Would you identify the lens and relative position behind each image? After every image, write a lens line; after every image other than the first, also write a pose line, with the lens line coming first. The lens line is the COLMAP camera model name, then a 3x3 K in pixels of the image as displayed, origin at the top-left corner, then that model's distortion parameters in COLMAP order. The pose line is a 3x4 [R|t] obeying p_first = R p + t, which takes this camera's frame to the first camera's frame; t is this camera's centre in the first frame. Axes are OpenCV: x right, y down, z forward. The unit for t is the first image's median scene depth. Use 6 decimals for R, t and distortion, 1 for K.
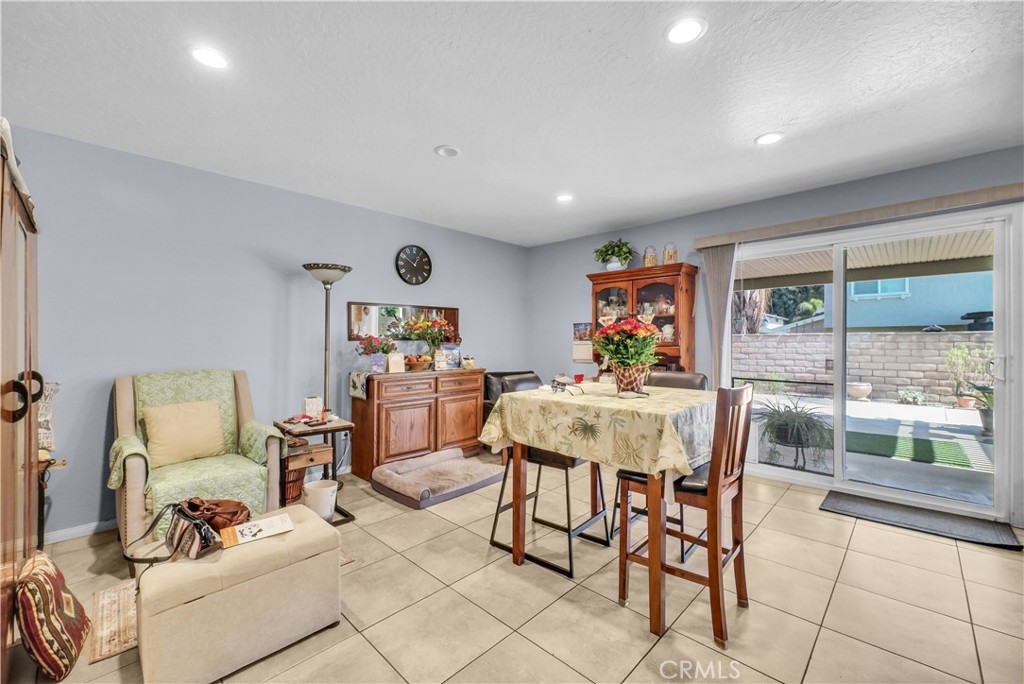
lens RADIAL K [[419.5, 0, 511.5], [0, 419.5, 347.6], [0, 0, 1]] dist [0.002546, -0.000094]
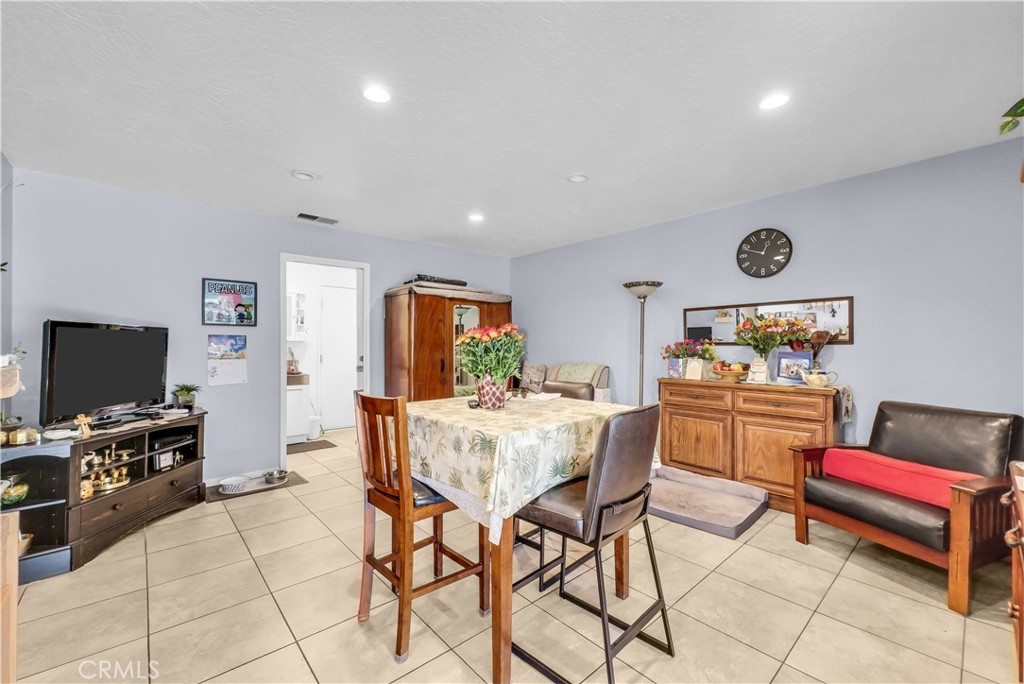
lens RADIAL K [[419.5, 0, 512.7], [0, 419.5, 341.5], [0, 0, 1]] dist [0.002546, -0.000094]
pose [[-0.040538, 0.001241, -0.999177, 0.642558], [-0.000981, 0.999999, 0.001282, -0.026260], [0.999178, 0.001032, -0.040537, 0.576685]]
